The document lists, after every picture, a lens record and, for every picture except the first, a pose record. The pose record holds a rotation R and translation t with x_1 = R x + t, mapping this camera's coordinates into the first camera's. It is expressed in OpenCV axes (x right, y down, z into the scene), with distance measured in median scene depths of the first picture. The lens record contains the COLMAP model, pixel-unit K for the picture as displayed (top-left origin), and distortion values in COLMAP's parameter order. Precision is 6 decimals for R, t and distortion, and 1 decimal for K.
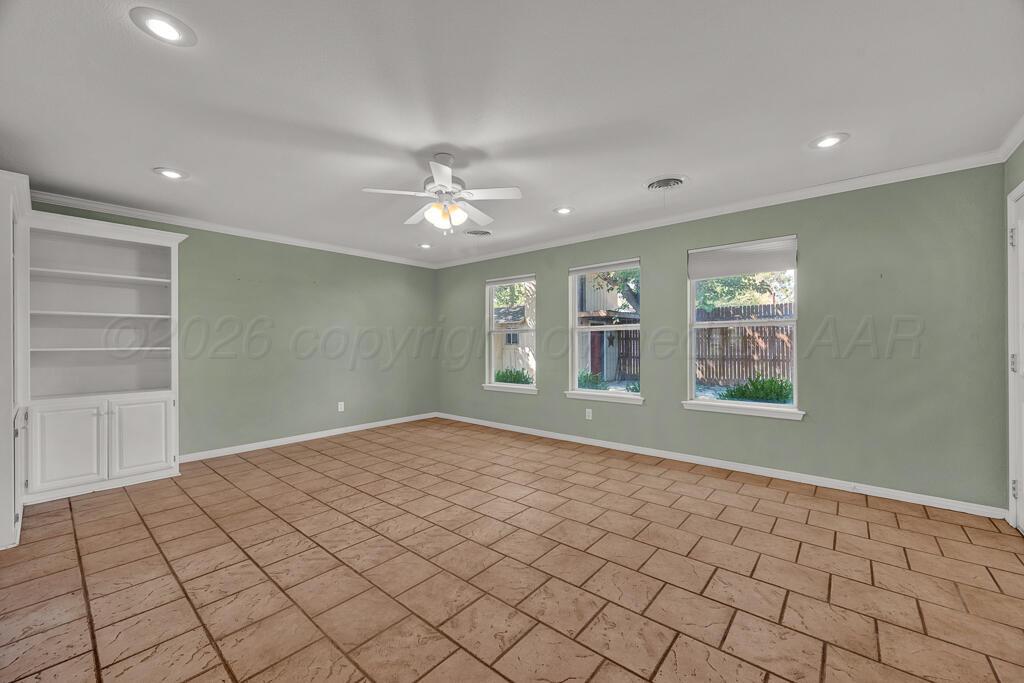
lens RADIAL K [[404.1, 0, 511.0], [0, 404.1, 344.7], [0, 0, 1]] dist [0.000247, -0.000009]
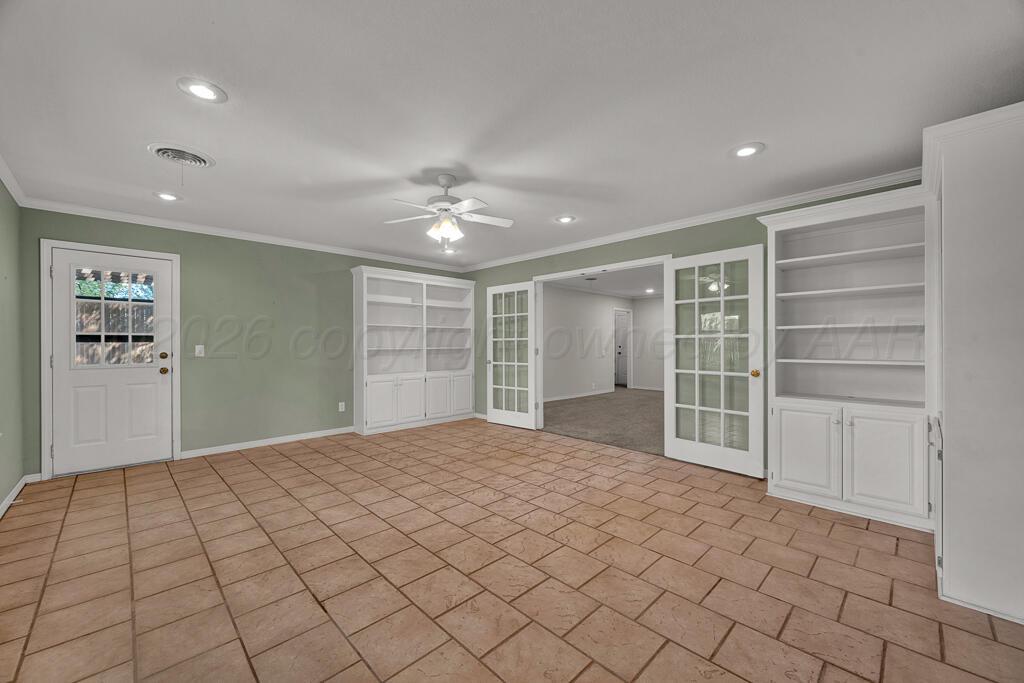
lens RADIAL K [[404.1, 0, 511.0], [0, 404.1, 344.7], [0, 0, 1]] dist [0.000247, -0.000009]
pose [[-0.996264, 0.007631, 0.086017, -0.446698], [0.007430, 0.999969, -0.002653, -0.000909], [-0.086034, -0.002004, -0.996290, 2.146662]]
